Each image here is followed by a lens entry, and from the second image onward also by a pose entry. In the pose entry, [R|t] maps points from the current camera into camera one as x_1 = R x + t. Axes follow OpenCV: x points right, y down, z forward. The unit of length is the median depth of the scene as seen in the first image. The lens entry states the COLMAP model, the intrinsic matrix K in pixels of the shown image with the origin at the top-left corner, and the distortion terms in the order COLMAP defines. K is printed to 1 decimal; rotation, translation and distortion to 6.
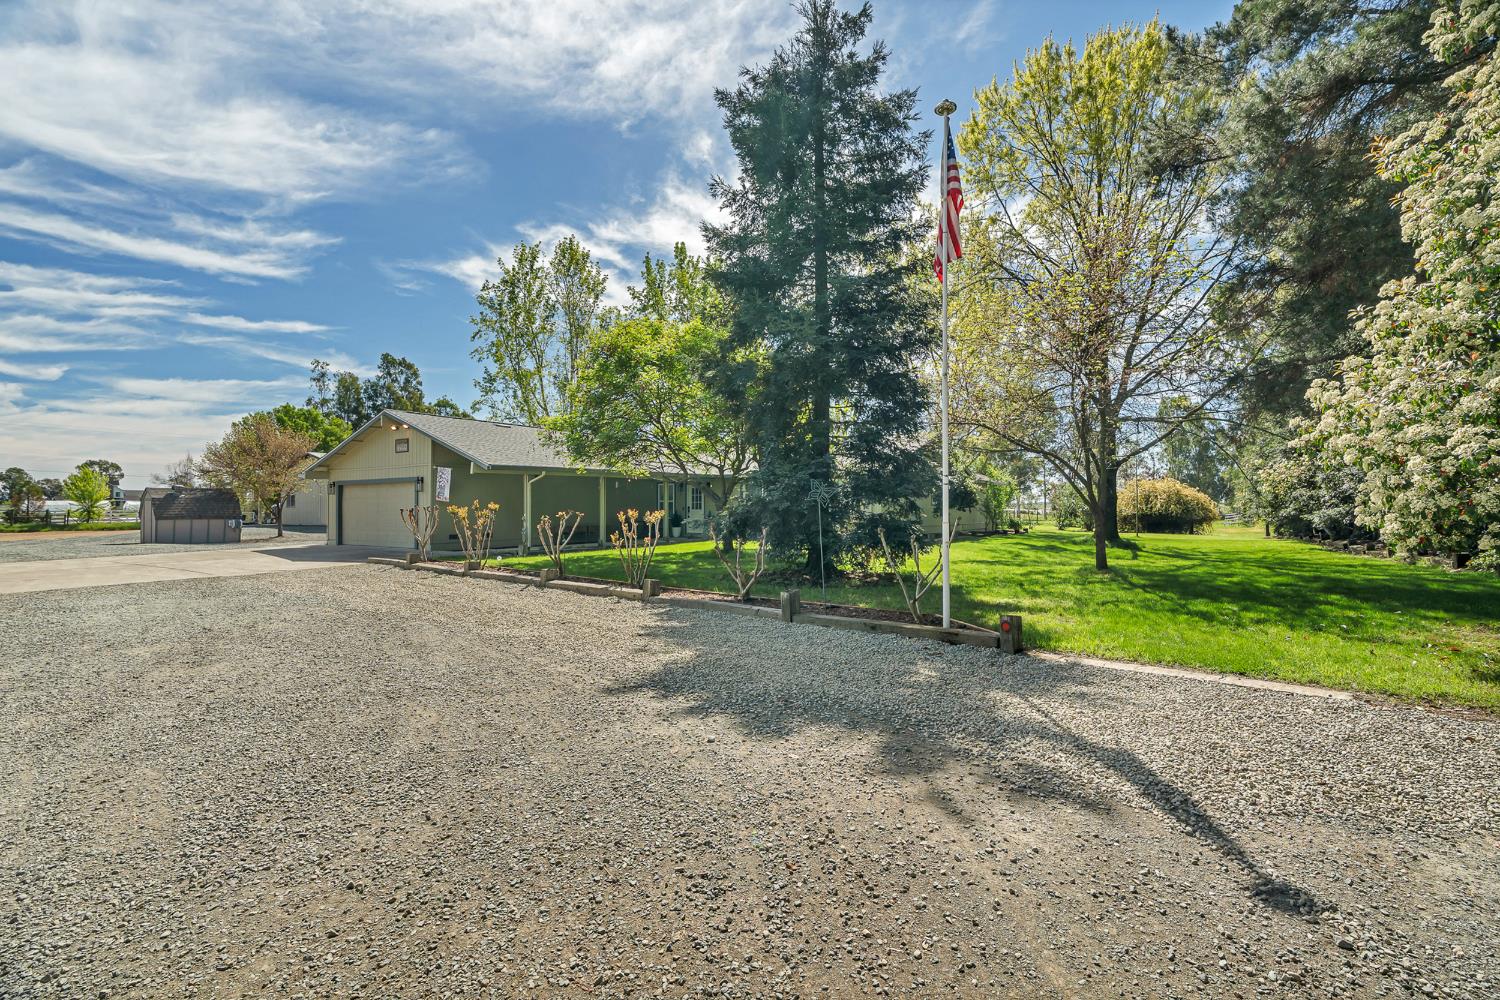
lens RADIAL K [[737.3, 0, 750.0], [0, 737.3, 500.0], [0, 0, 1]] dist [-0.018972, 0.001093]
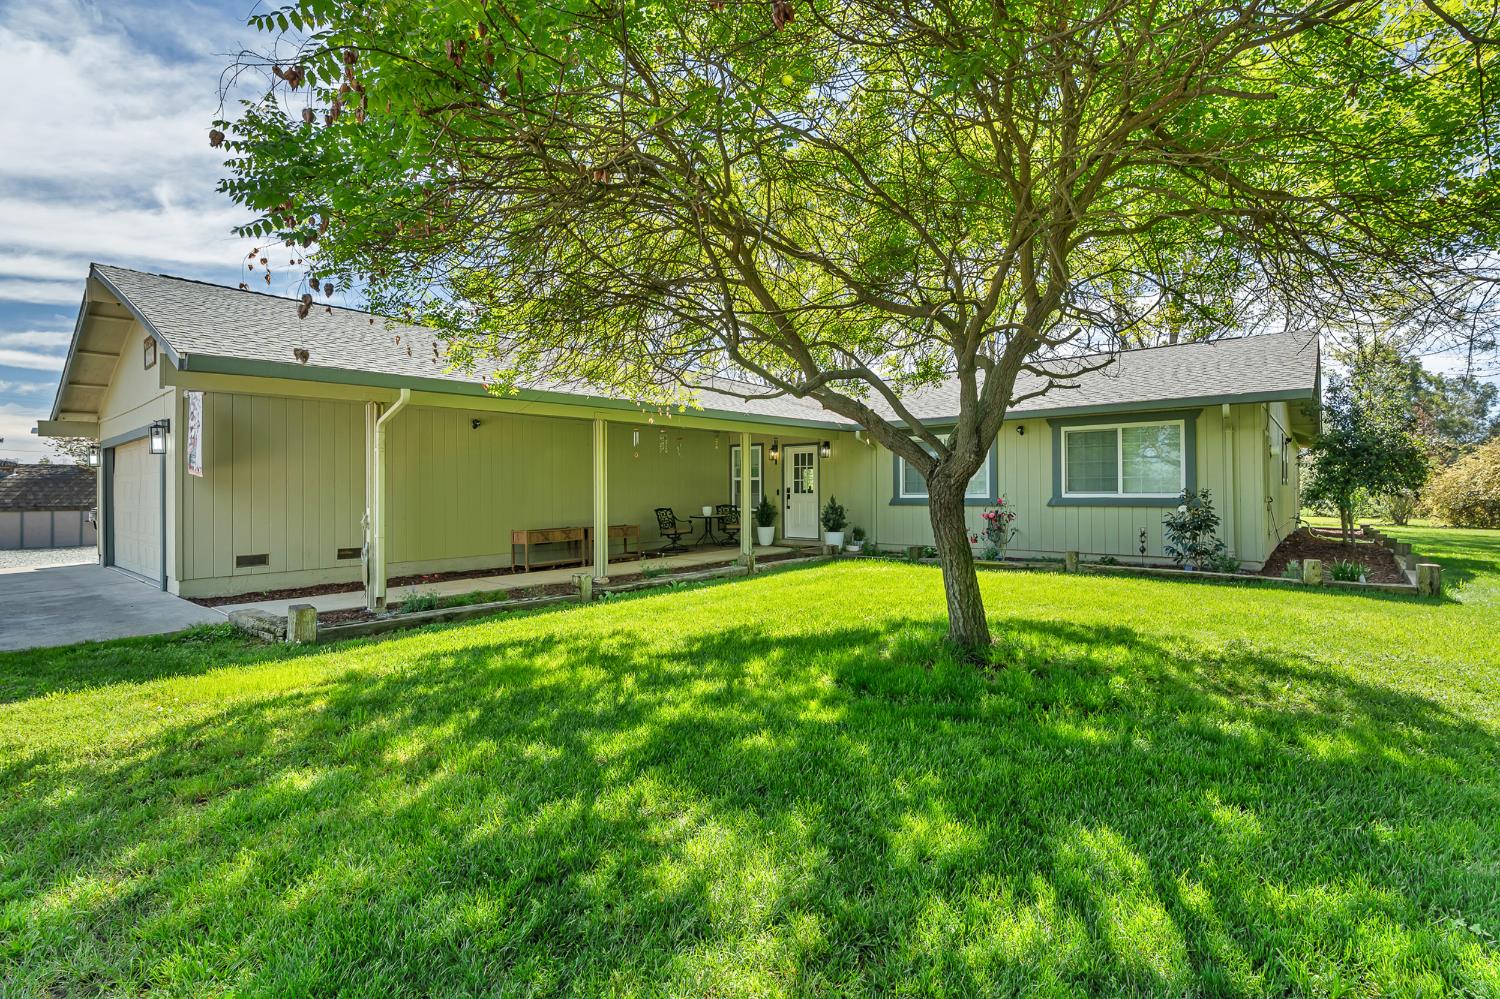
lens RADIAL K [[737.3, 0, 750.0], [0, 737.3, 499.5], [0, 0, 1]] dist [-0.018972, 0.001093]
pose [[0.992928, -0.001116, -0.118710, -0.048248], [0.003258, 0.999835, 0.017857, 0.006849], [0.118670, -0.018118, 0.992768, 0.472197]]
